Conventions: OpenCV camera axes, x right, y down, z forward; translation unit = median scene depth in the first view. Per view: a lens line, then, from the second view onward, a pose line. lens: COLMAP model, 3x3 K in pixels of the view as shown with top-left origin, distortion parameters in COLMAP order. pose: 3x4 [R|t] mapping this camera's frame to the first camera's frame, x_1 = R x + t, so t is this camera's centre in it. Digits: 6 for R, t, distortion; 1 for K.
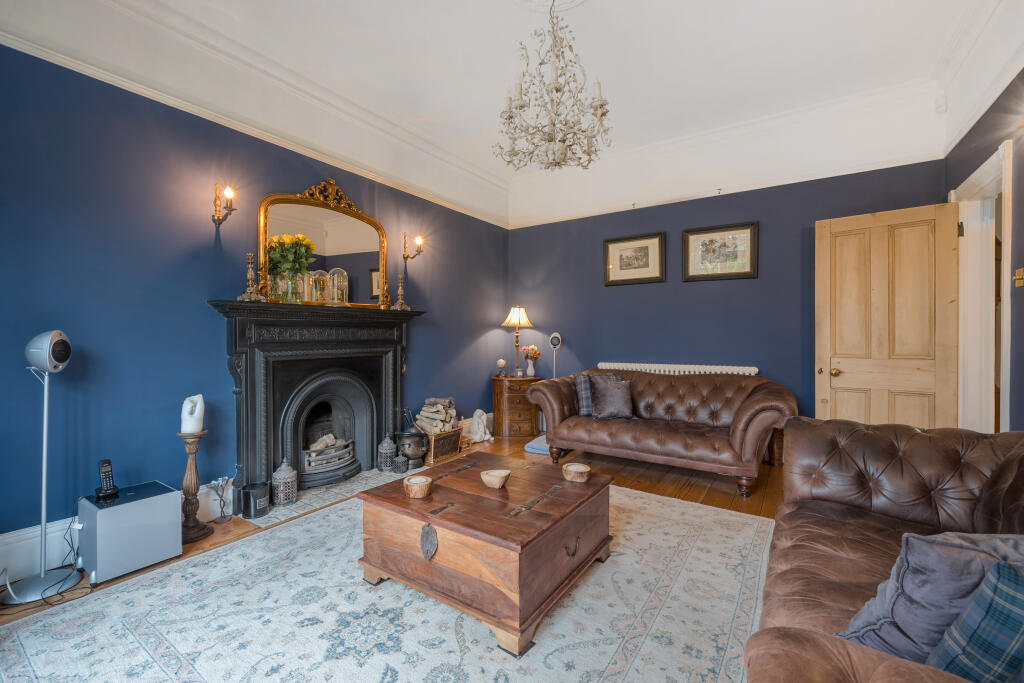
lens RADIAL K [[422.9, 0, 510.5], [0, 422.9, 337.2], [0, 0, 1]] dist [-0.004688, 0.000093]
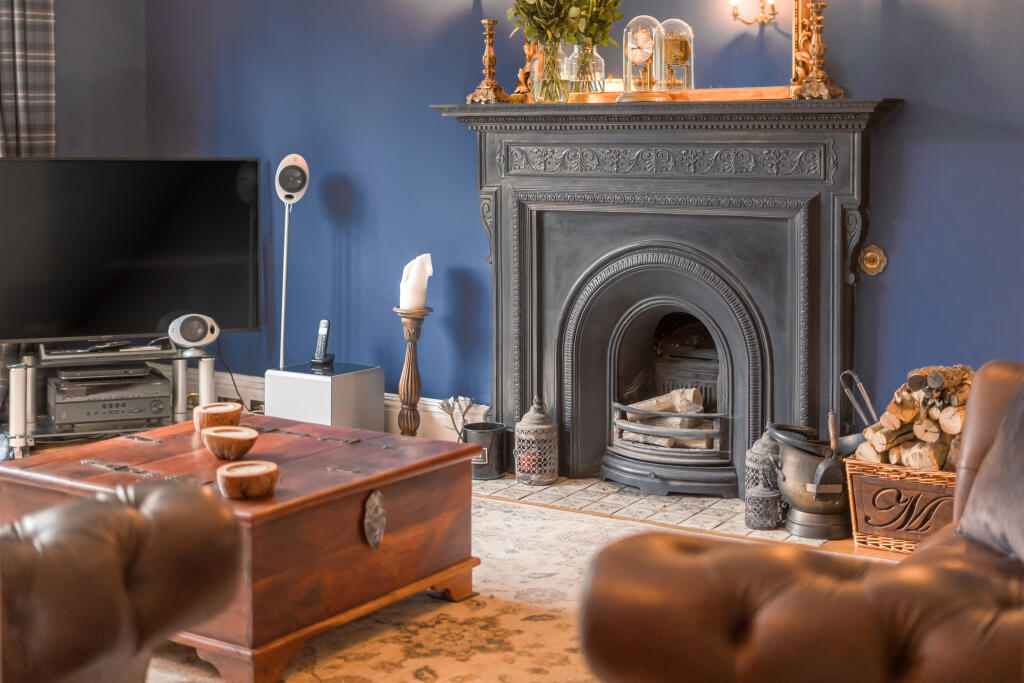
lens RADIAL K [[1493.1, 0, 509.8], [0, 1493.1, 340.2], [0, 0, 1]] dist [-0.017840, 0.000000]
pose [[0.012971, 0.133952, -0.990903, 1.185203], [-0.006118, 0.990978, 0.133883, -0.031319], [0.999897, 0.004326, 0.013673, 0.842827]]
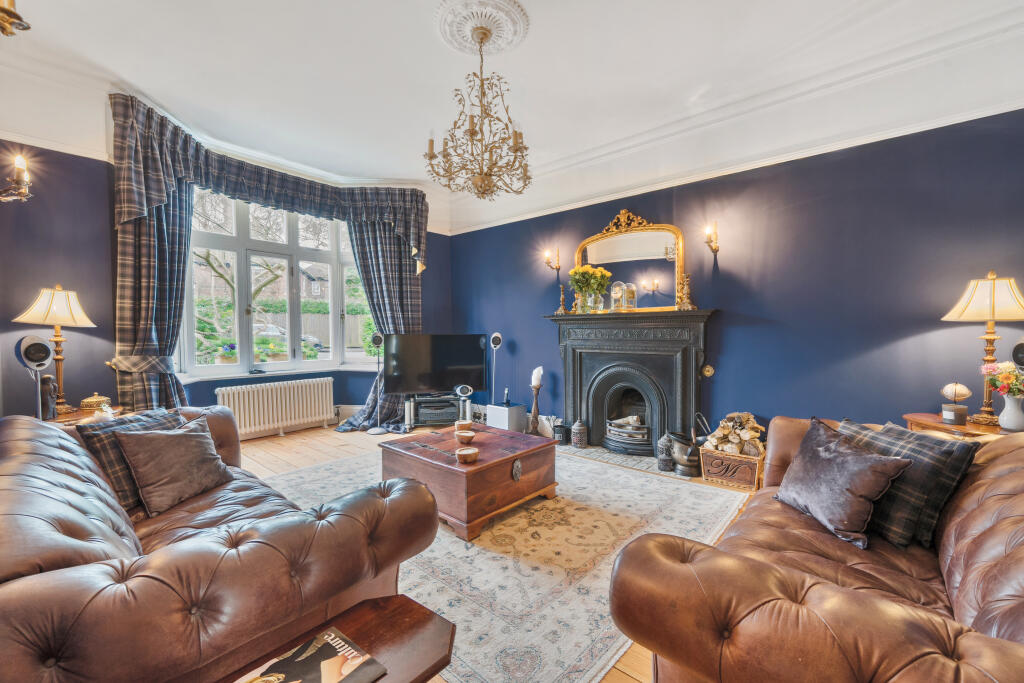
lens RADIAL K [[422.9, 0, 511.0], [0, 422.9, 339.5], [0, 0, 1]] dist [-0.004688, 0.000093]
pose [[-0.124663, 0.019007, -0.992017, 0.877535], [-0.003458, 0.999802, 0.019591, -0.016543], [0.992193, 0.005873, -0.124572, 0.846784]]
